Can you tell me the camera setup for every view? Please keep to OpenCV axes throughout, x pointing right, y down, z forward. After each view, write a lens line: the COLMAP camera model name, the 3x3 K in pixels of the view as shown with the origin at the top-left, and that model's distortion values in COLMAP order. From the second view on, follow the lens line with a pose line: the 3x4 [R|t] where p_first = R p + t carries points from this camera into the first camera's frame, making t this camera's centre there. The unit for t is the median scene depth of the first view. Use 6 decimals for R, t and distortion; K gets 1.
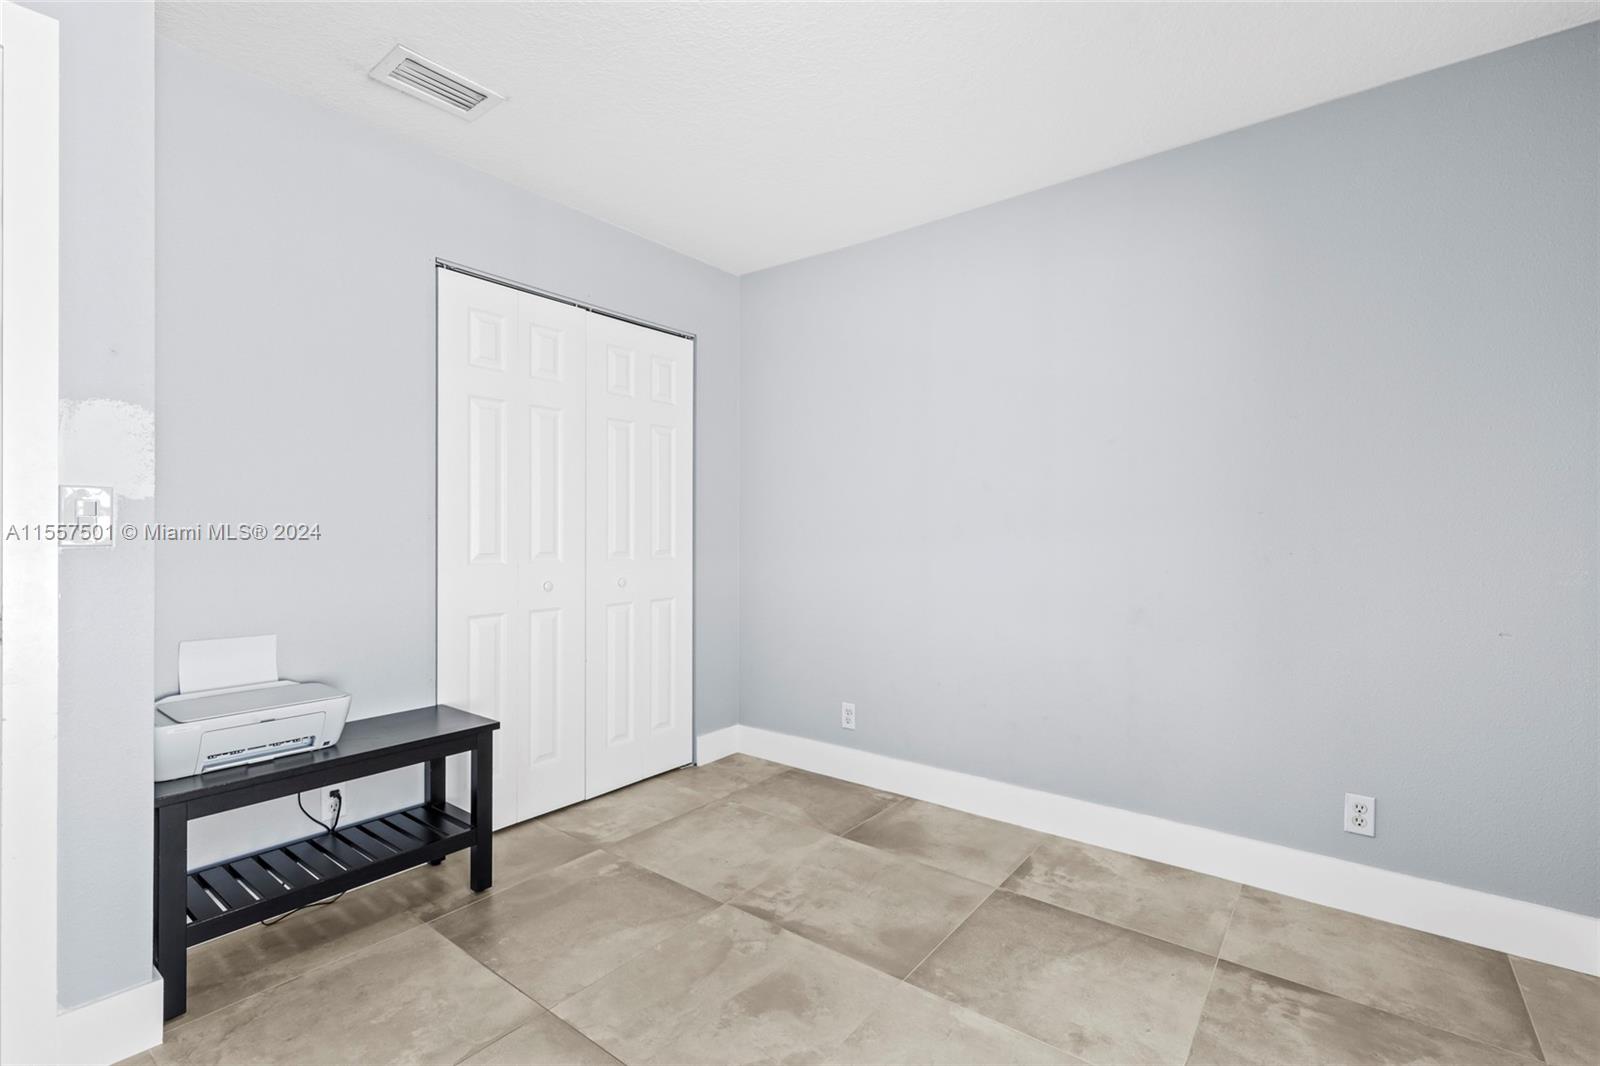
lens RADIAL K [[718.0, 0, 795.5], [0, 718.0, 529.1], [0, 0, 1]] dist [0.006825, -0.001150]
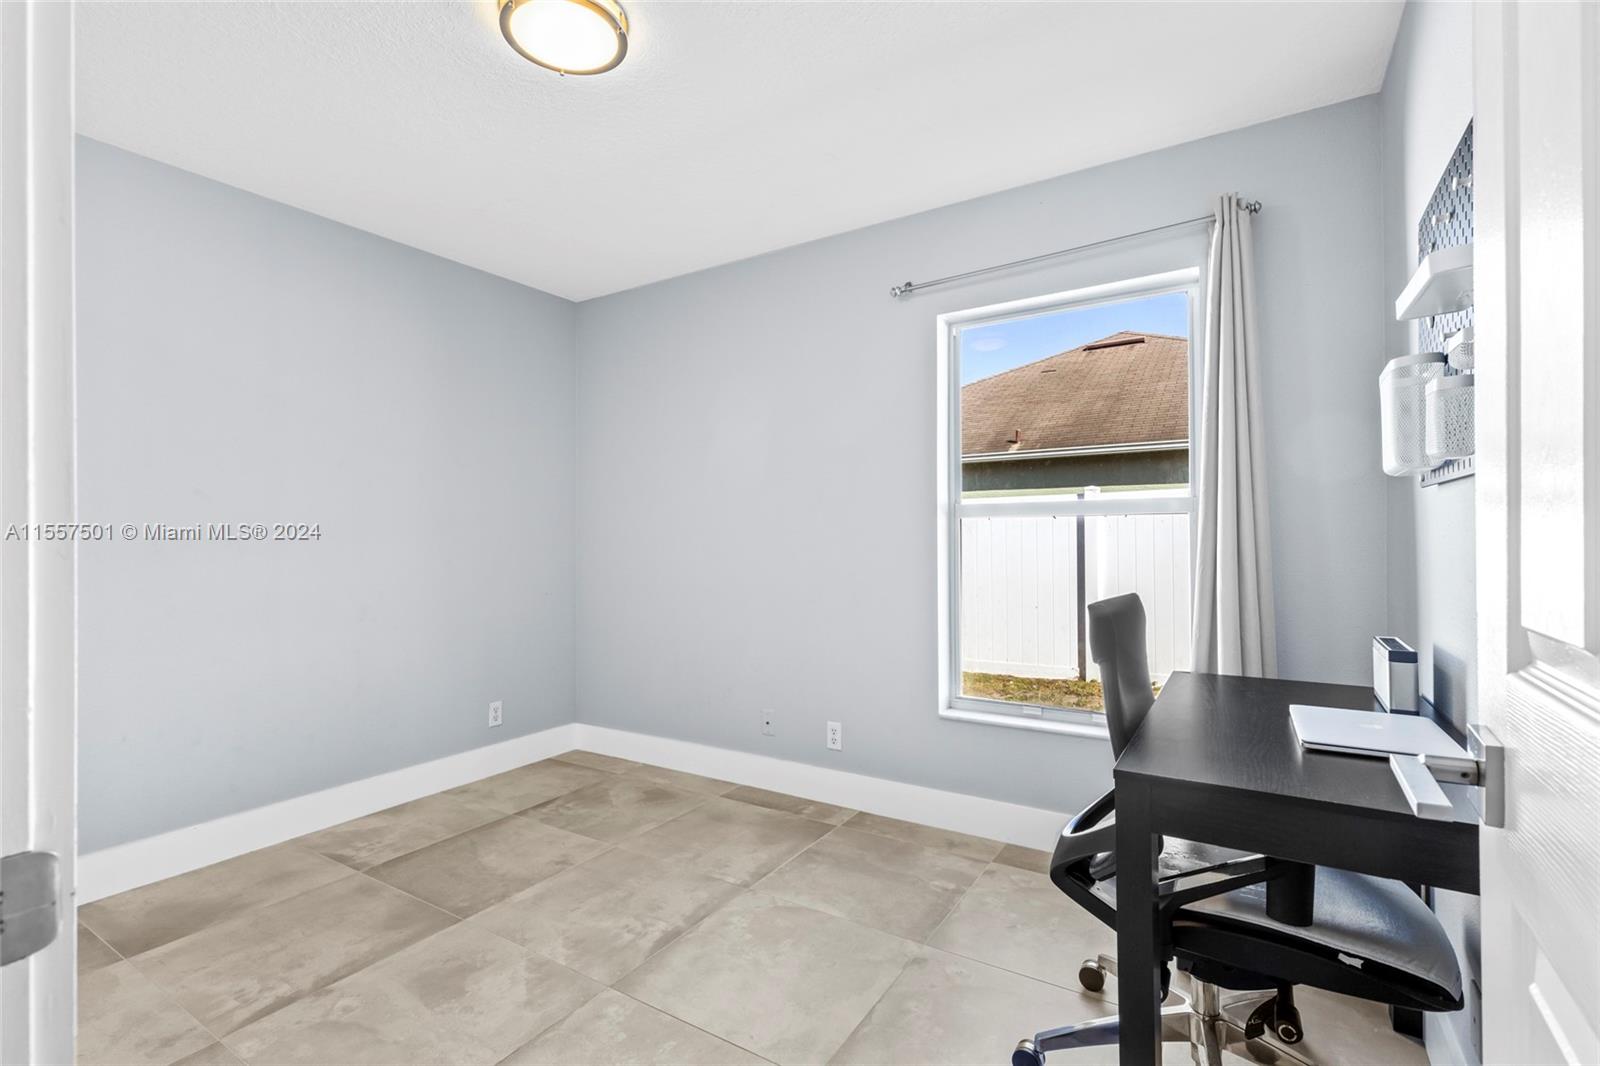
lens RADIAL K [[718.0, 0, 797.4], [0, 718.0, 534.5], [0, 0, 1]] dist [0.006825, -0.001150]
pose [[-0.094811, 0.005807, 0.995478, -0.915983], [0.006028, 0.999968, -0.005259, 0.001700], [-0.995477, 0.005502, -0.094843, 0.473291]]
